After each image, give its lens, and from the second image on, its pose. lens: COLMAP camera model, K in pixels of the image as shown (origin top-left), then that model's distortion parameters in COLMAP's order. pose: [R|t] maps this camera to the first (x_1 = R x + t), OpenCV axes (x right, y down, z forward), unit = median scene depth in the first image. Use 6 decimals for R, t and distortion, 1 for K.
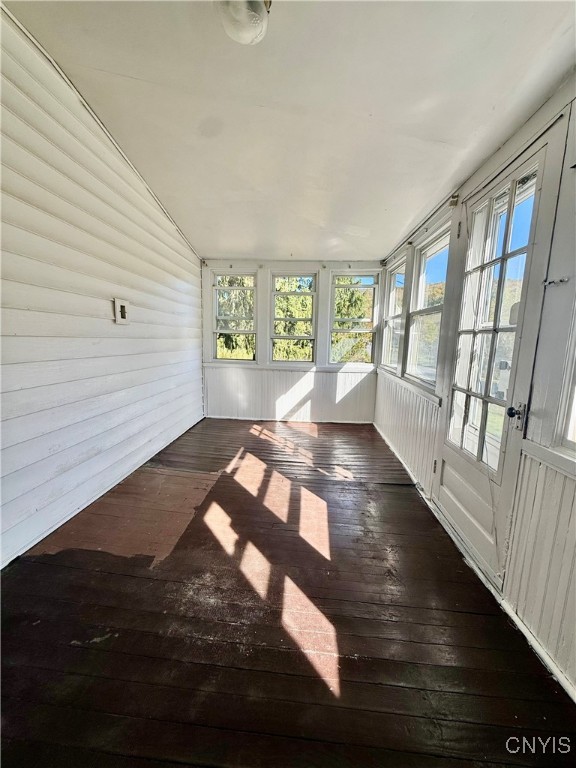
lens RADIAL K [[307.2, 0, 288.0], [0, 307.2, 384.0], [0, 0, 1]] dist [0.000342, -0.000069]
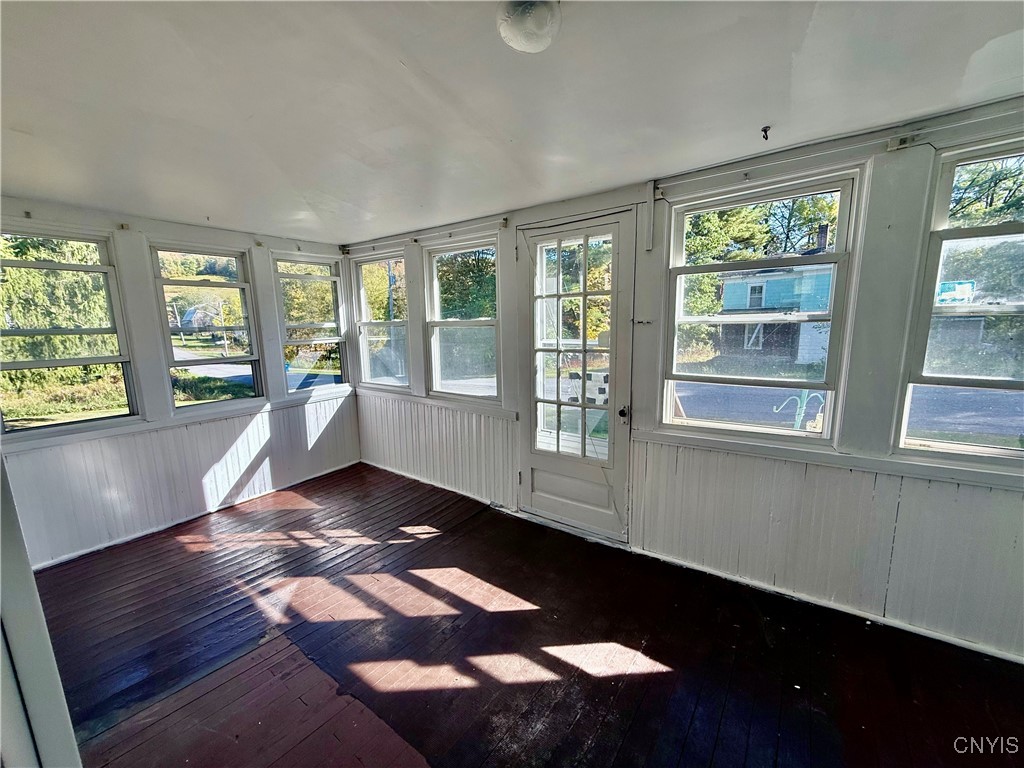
lens RADIAL K [[409.6, 0, 512.0], [0, 409.6, 384.0], [0, 0, 1]] dist [0.000342, -0.000069]
pose [[0.524286, -0.160105, 0.836356, -0.566586], [0.158562, 0.983344, 0.088845, -0.148969], [-0.836649, 0.086034, 0.540940, 0.226262]]
